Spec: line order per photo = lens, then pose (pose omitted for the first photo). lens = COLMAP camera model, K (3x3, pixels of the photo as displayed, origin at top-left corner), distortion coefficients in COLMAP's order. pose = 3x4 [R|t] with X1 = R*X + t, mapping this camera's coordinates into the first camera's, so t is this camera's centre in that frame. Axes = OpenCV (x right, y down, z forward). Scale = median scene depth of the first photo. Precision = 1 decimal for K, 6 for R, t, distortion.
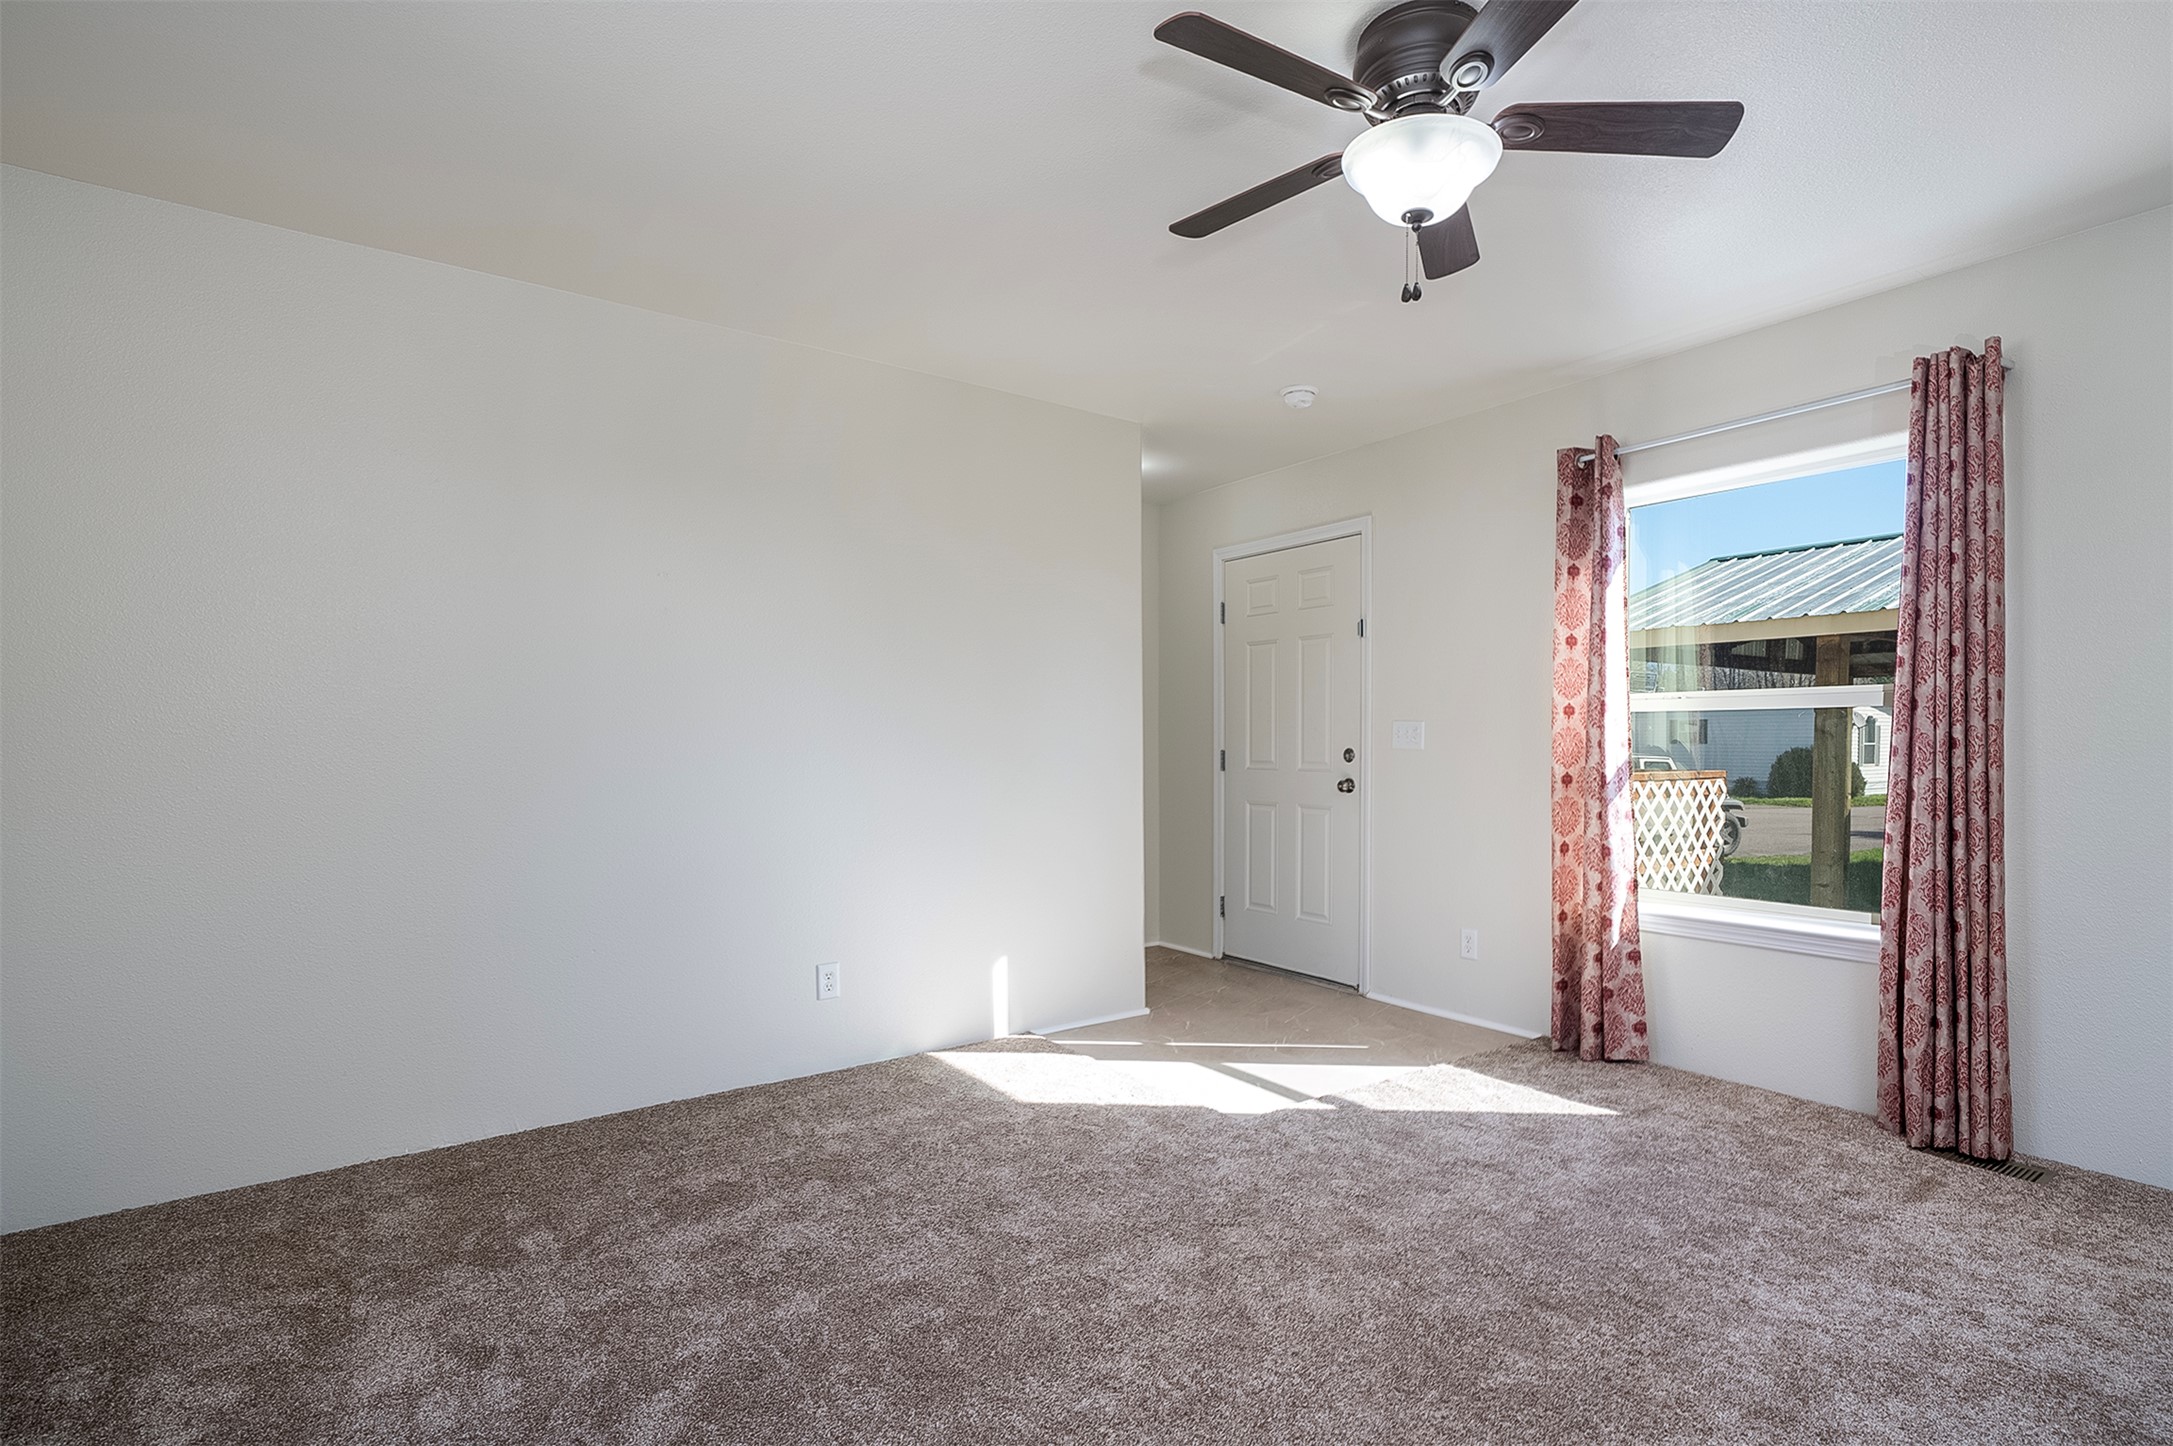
lens RADIAL K [[1050.3, 0, 1133.3], [0, 1050.3, 770.0], [0, 0, 1]] dist [-0.000602, -0.000311]
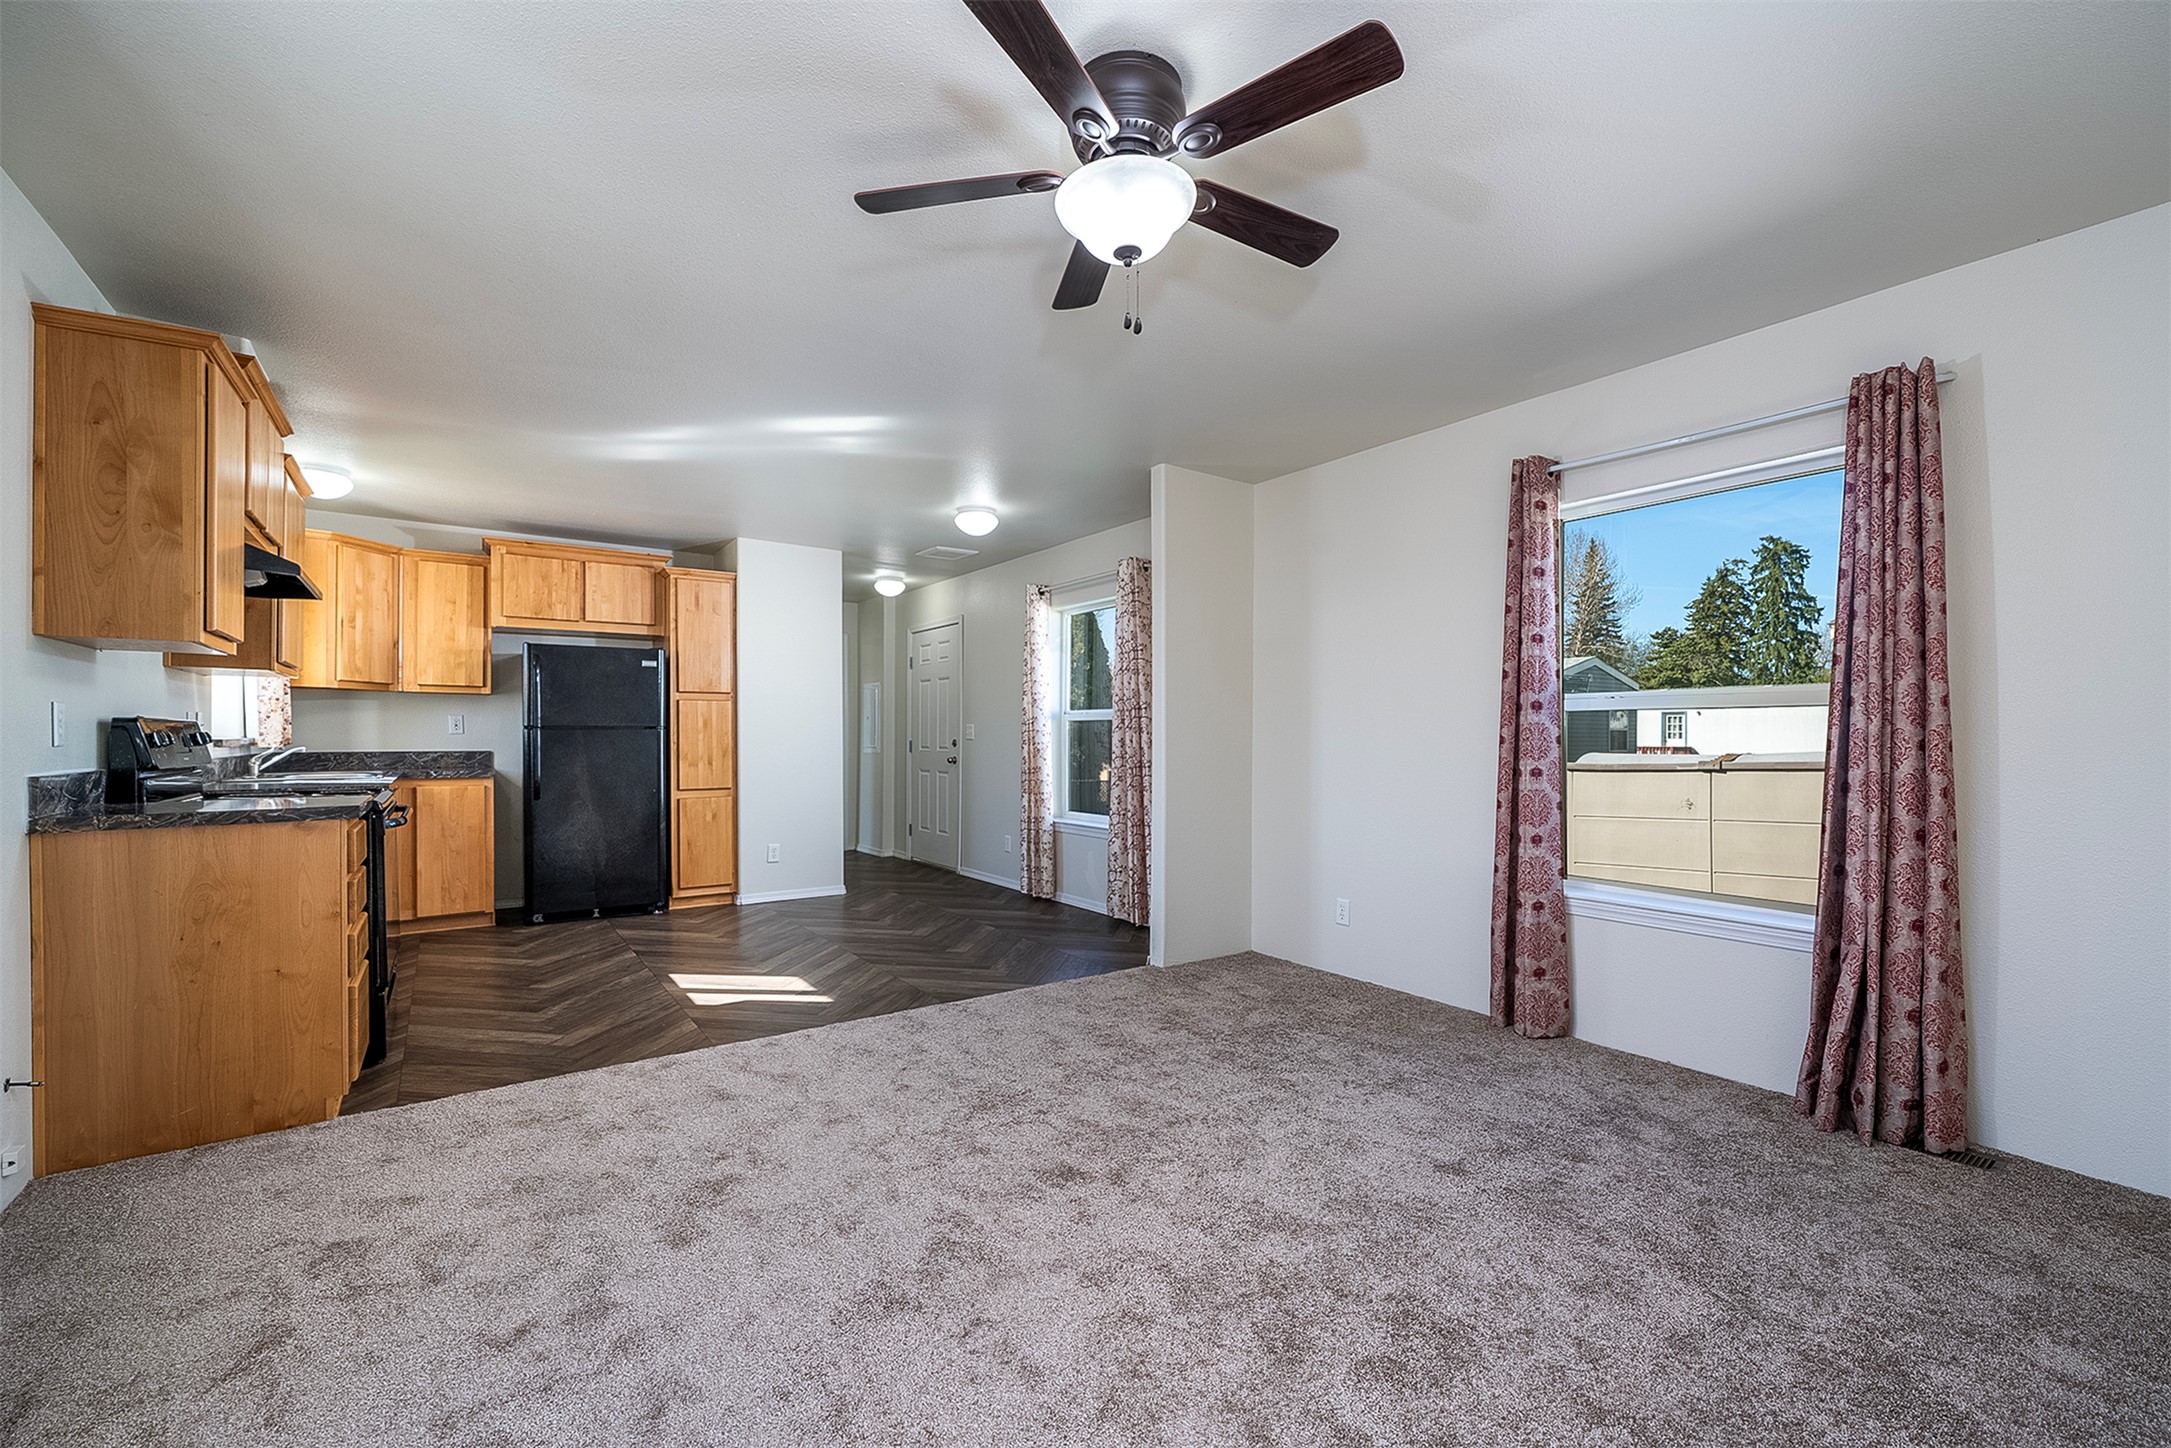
lens RADIAL K [[896.9, 0, 1082.4], [0, 896.9, 735.7], [0, 0, 1]] dist [0.000458, -0.000014]
pose [[-0.999762, 0.000957, 0.021805, 0.162372], [0.001603, 0.999560, 0.029615, -0.028694], [-0.021767, 0.029643, -0.999324, 1.063603]]
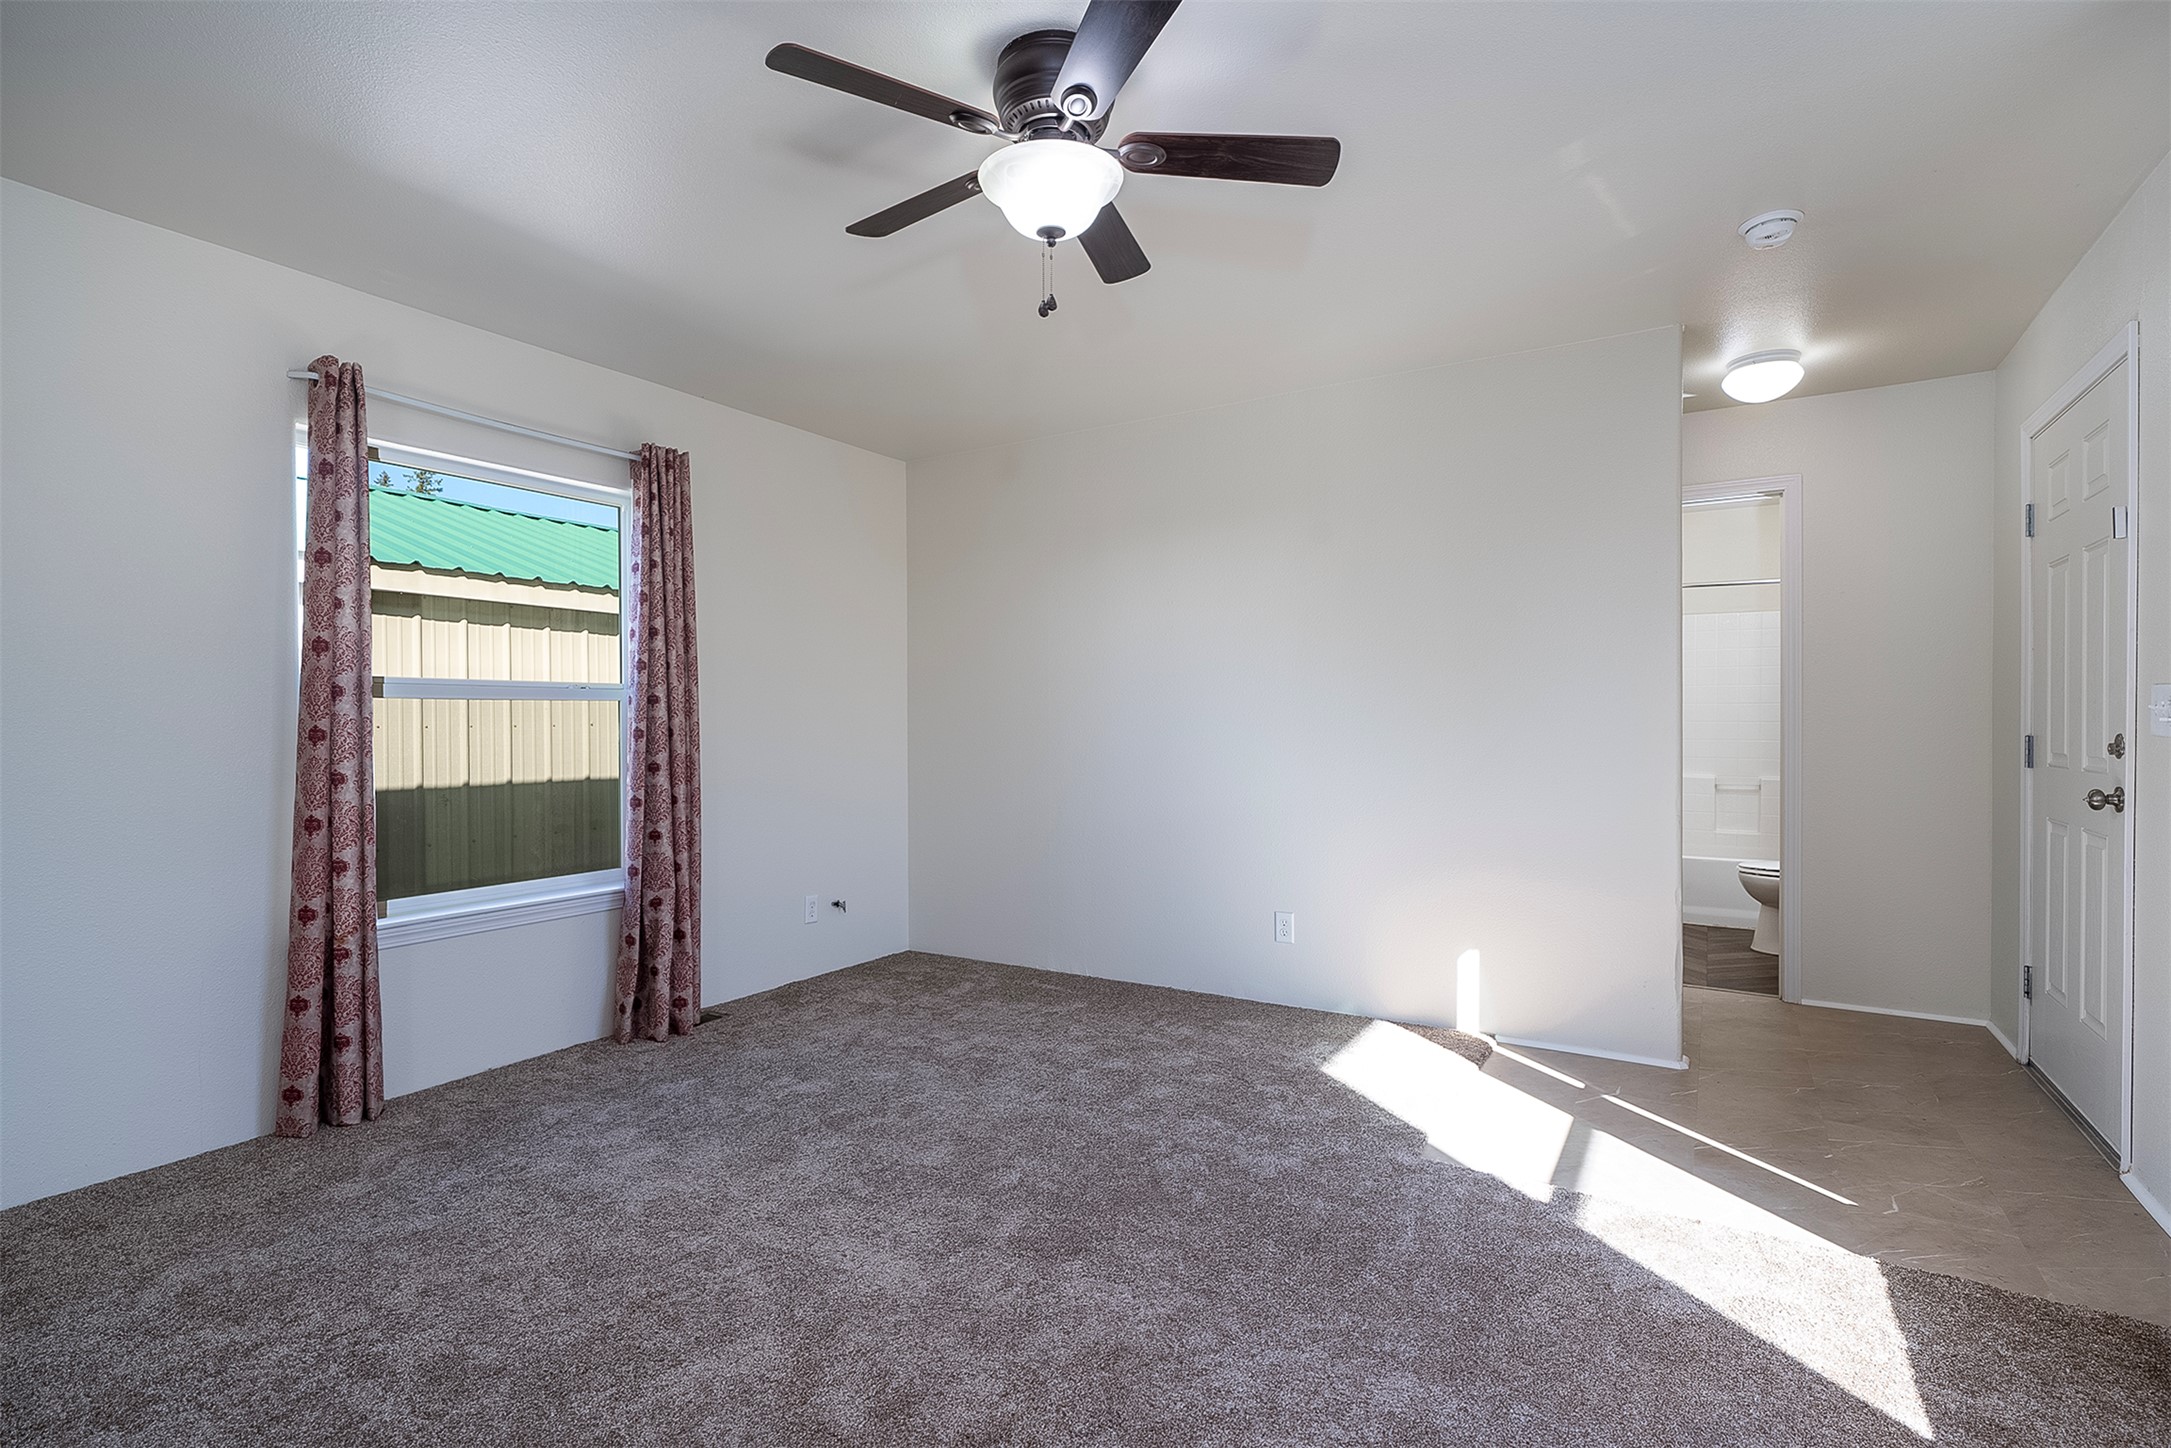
lens RADIAL K [[1015.1, 0, 1073.9], [0, 1015.1, 726.8], [0, 0, 1]] dist [0.002198, 0.000314]
pose [[0.366166, 0.004289, -0.930540, 0.675802], [-0.023549, 0.999712, -0.004659, -0.011967], [0.930251, 0.023619, 0.366162, 0.359086]]
